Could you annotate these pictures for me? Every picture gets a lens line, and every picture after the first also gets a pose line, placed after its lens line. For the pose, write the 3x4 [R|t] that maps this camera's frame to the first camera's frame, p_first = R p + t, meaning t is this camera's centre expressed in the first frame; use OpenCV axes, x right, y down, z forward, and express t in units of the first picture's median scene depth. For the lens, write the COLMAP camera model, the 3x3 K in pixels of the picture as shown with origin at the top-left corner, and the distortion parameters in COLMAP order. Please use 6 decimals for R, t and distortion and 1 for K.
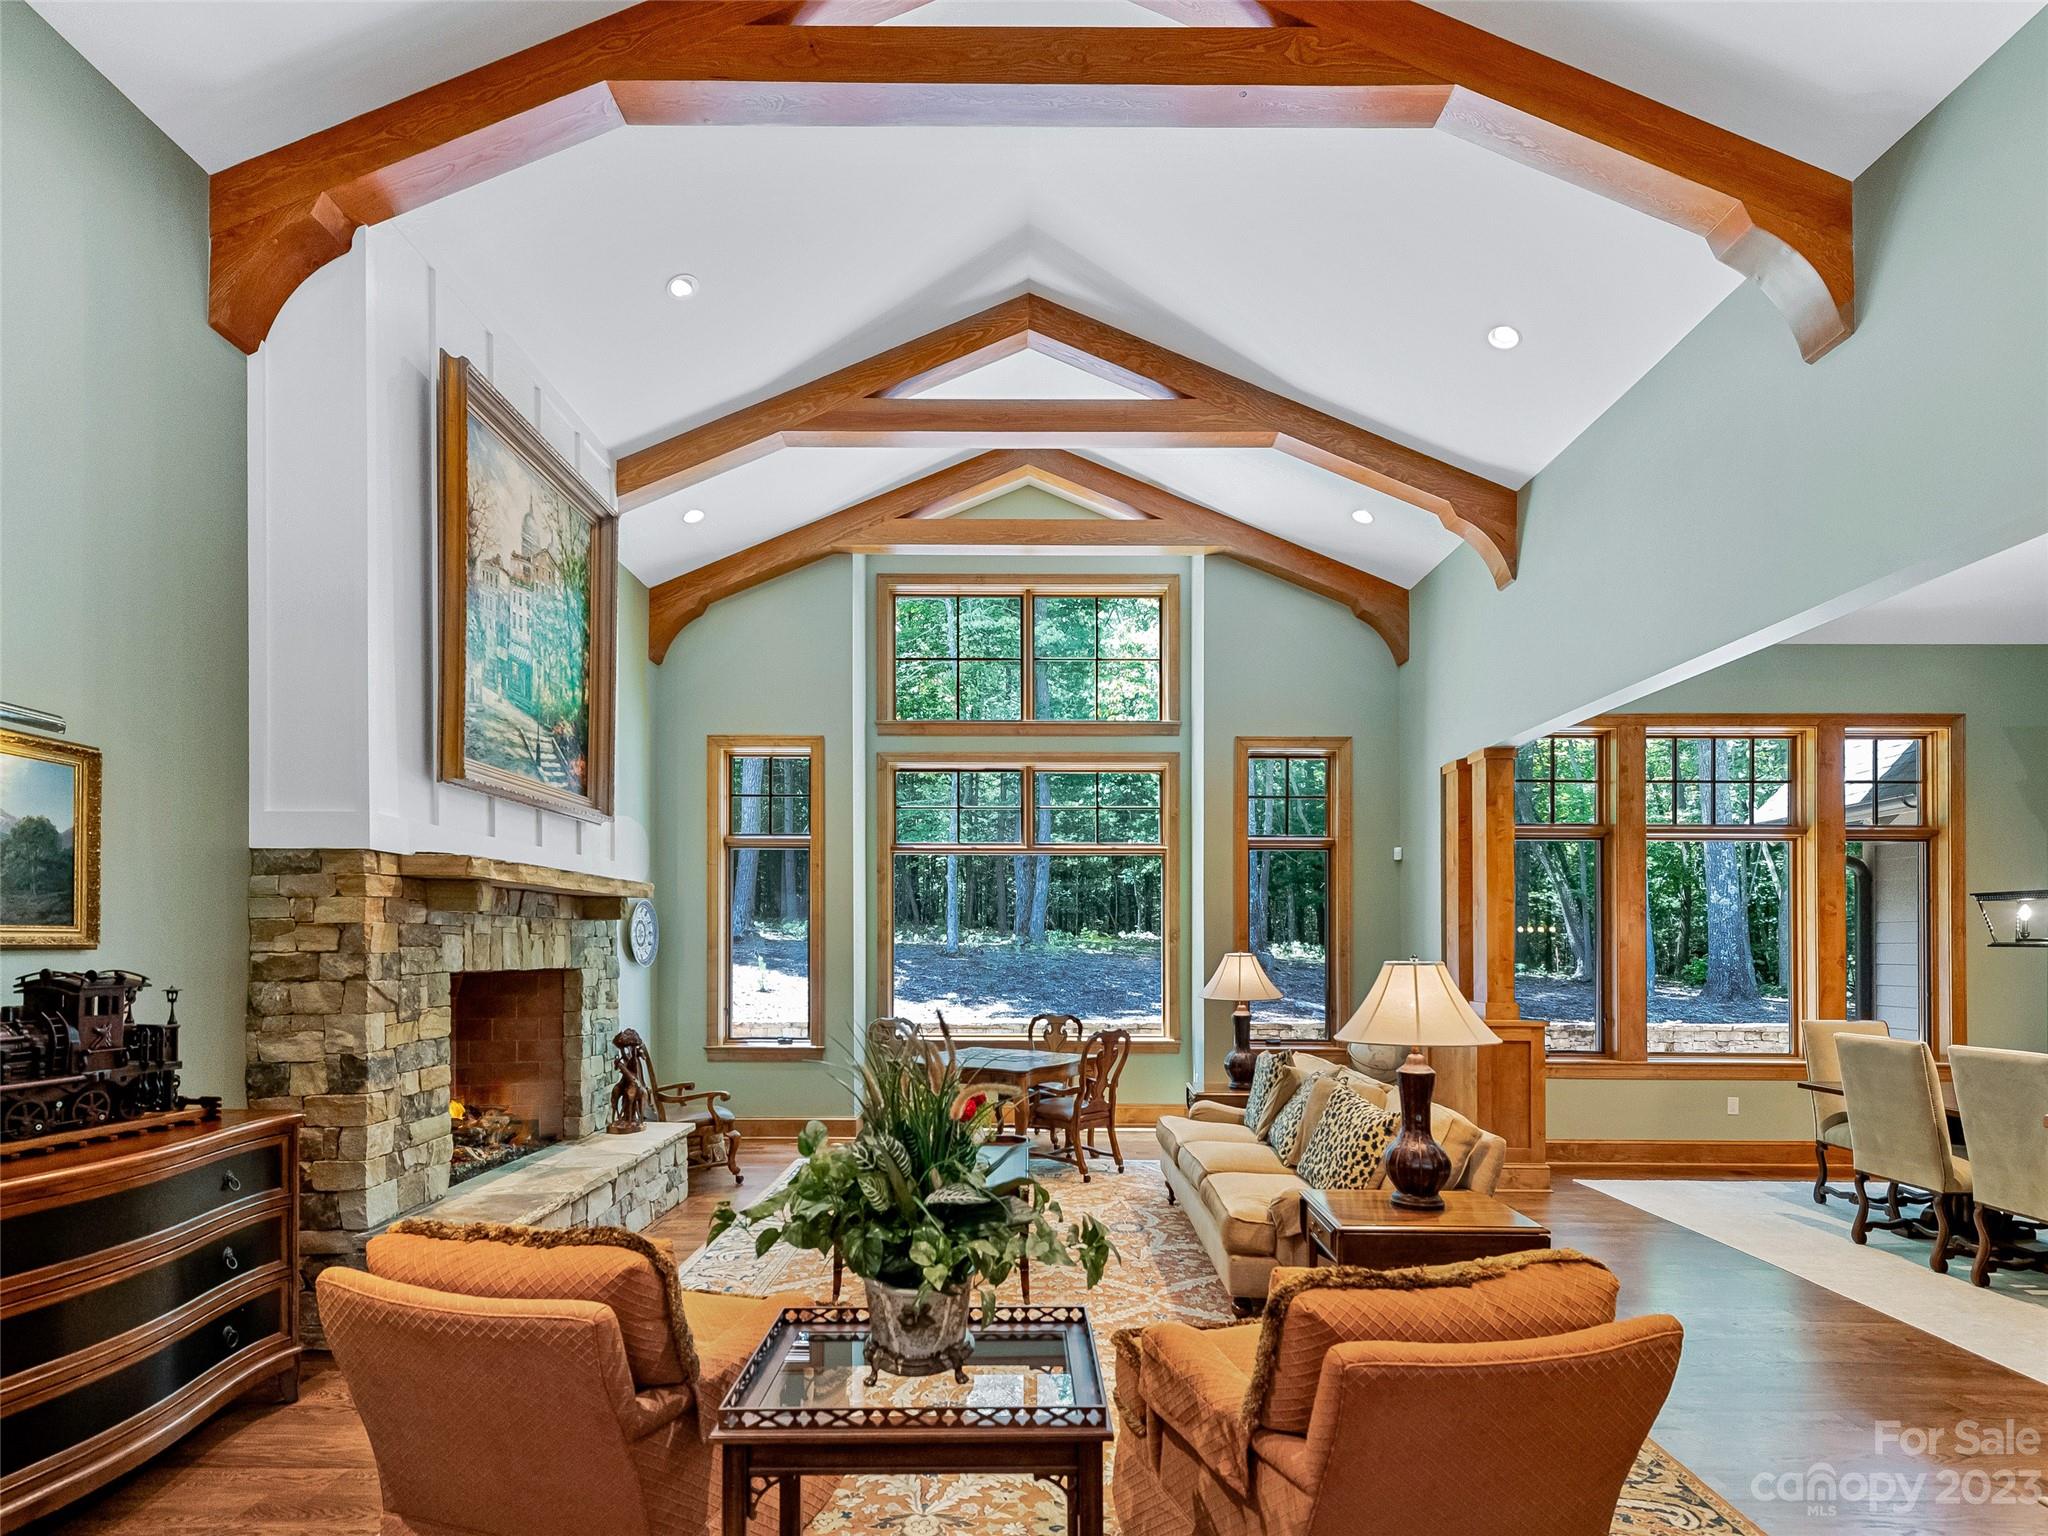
lens RADIAL K [[973.9, 0, 1041.2], [0, 973.9, 942.9], [0, 0, 1]] dist [0.022927, -0.001691]
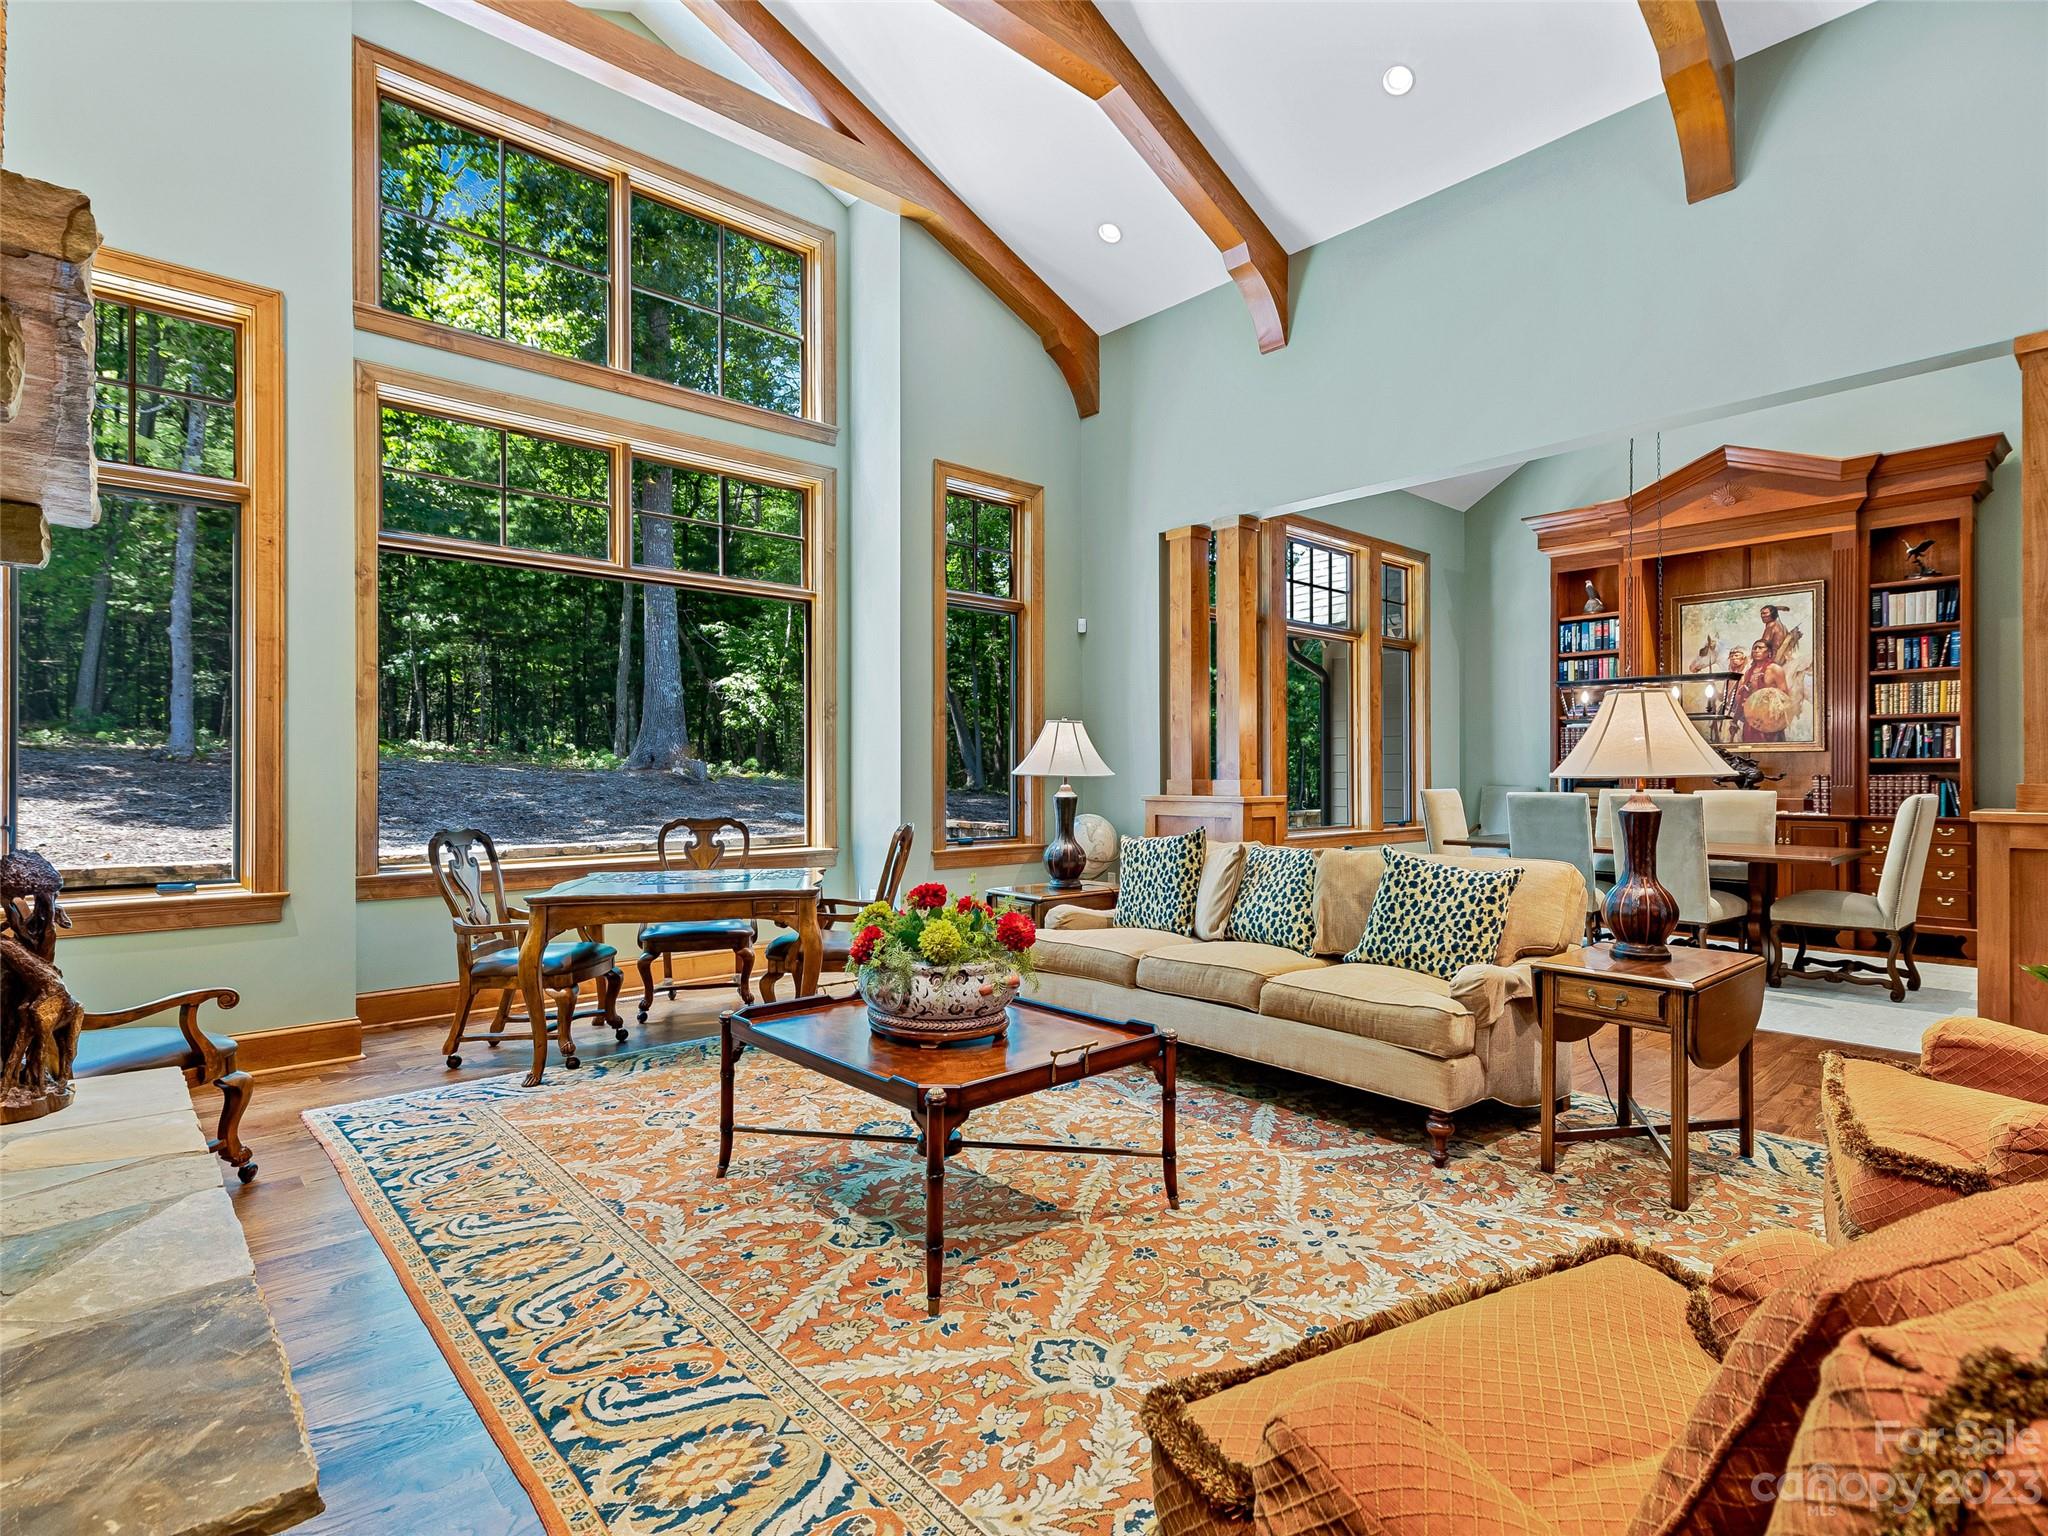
lens RADIAL K [[1045.1, 0, 1109.1], [0, 1045.1, 772.6], [0, 0, 1]] dist [0.018028, -0.001328]
pose [[0.716096, -0.006371, 0.697973, -0.495195], [0.003736, 0.999979, 0.005294, 0.066570], [-0.697992, -0.001184, 0.716105, 0.481544]]
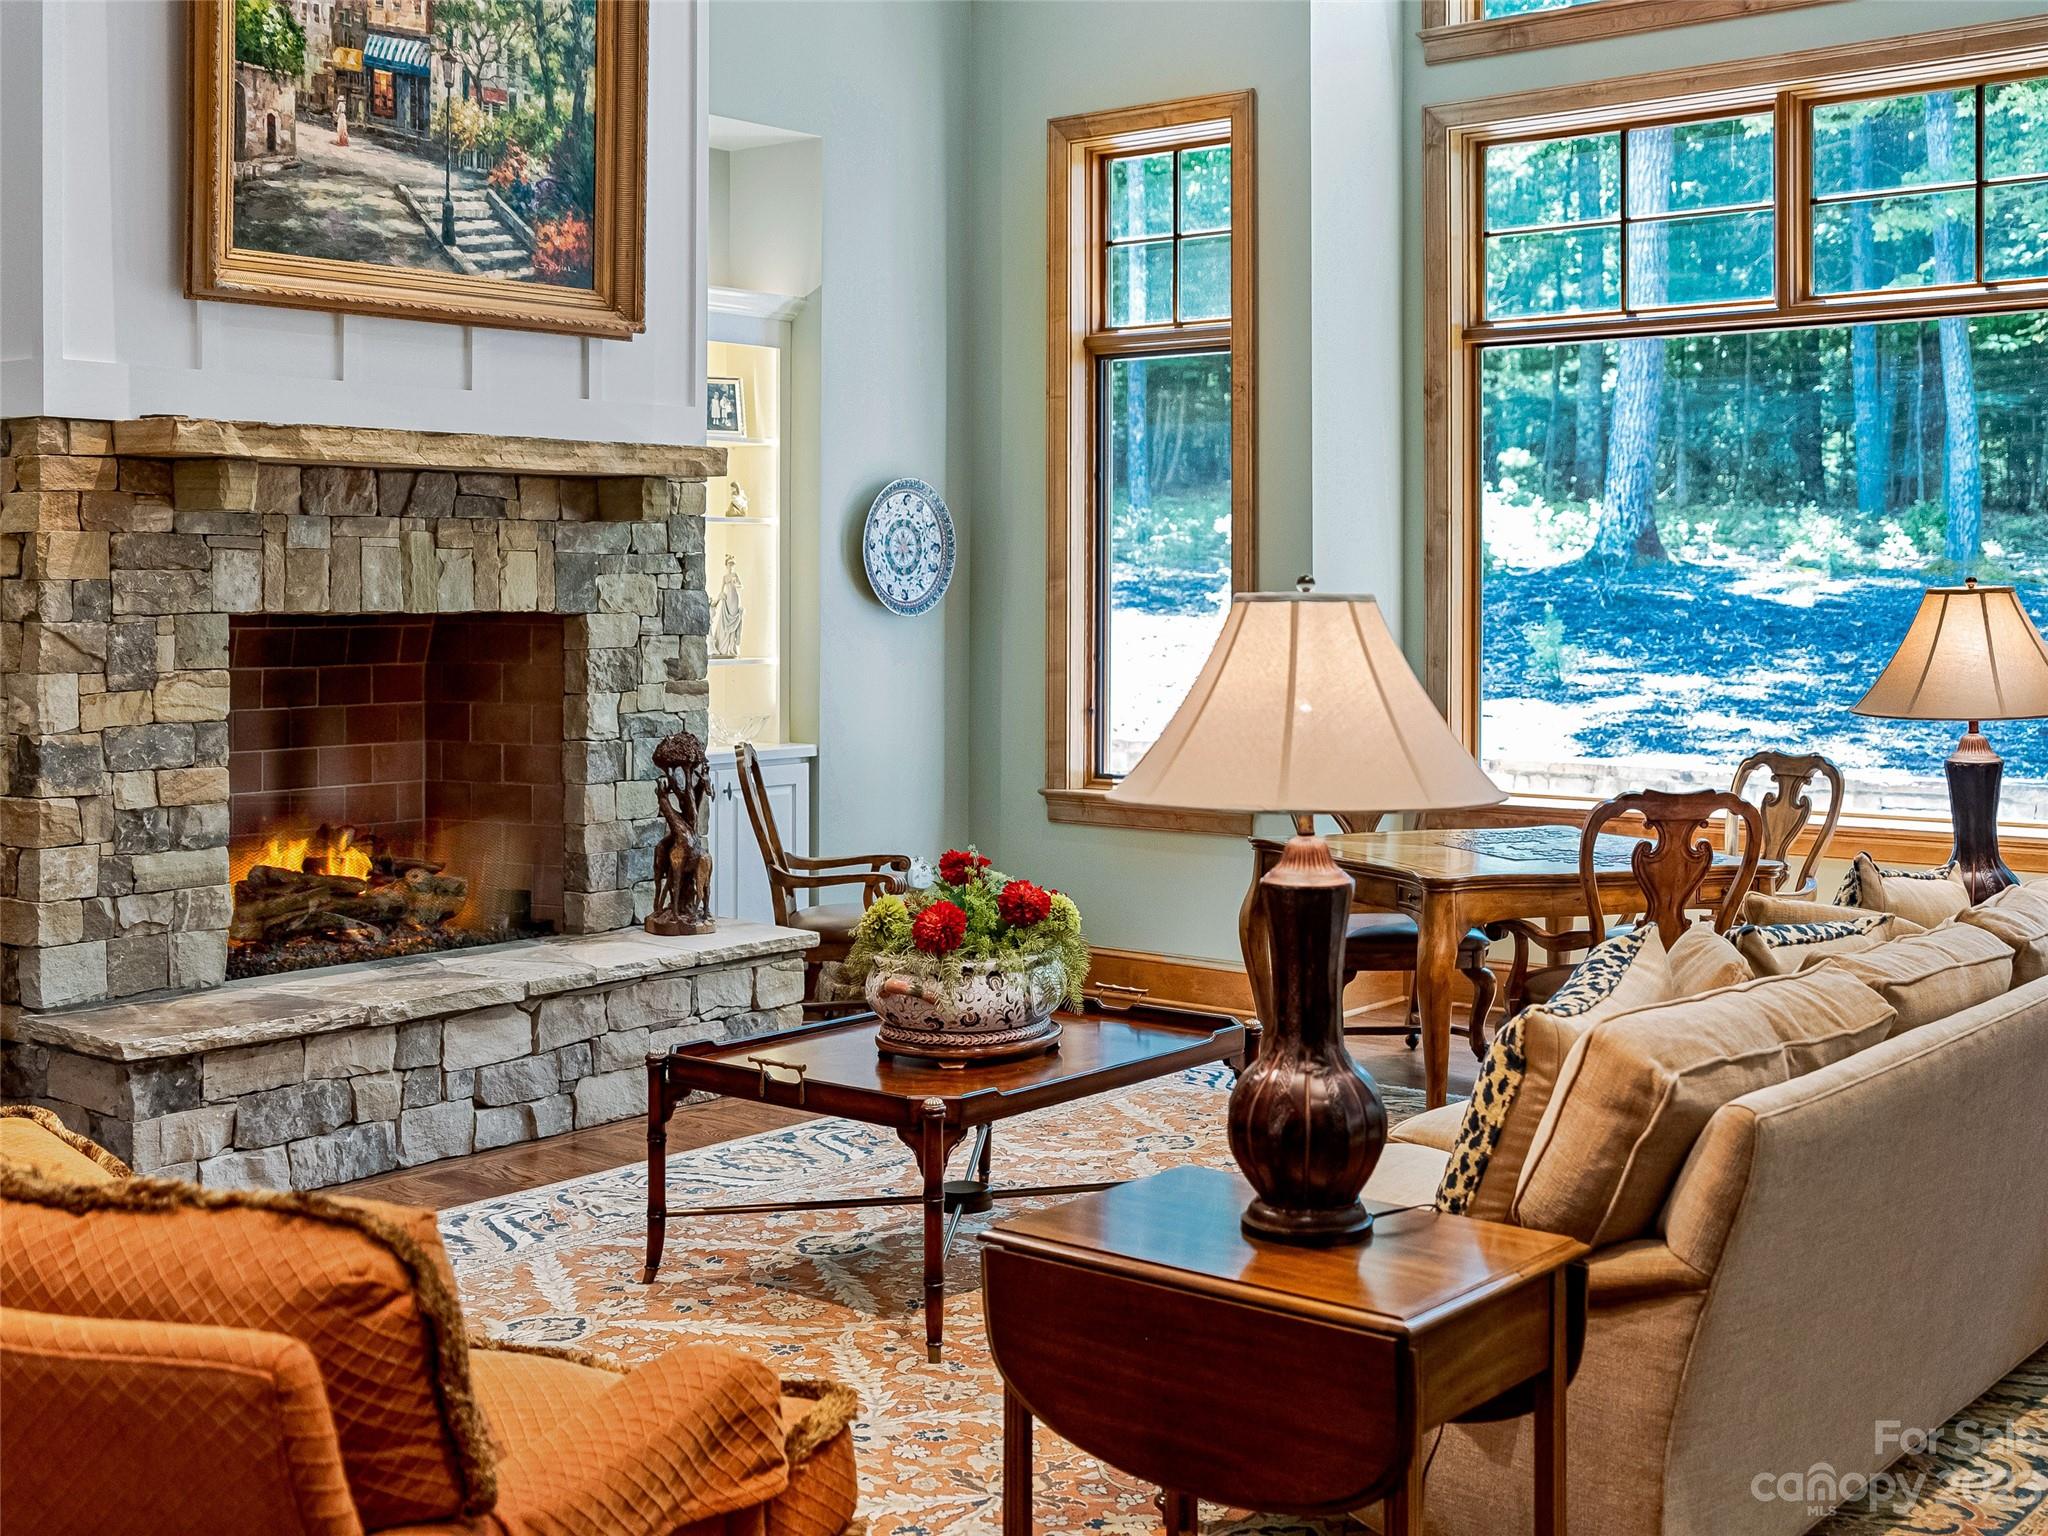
lens RADIAL K [[2484.7, 0, 1038.5], [0, 2484.7, 569.3], [0, 0, 1]] dist [-0.019828, 0.000000]
pose [[0.775047, -0.002870, -0.631898, 0.676177], [0.001885, 0.999996, -0.002230, 0.007066], [0.631901, 0.000538, 0.775049, 0.131777]]
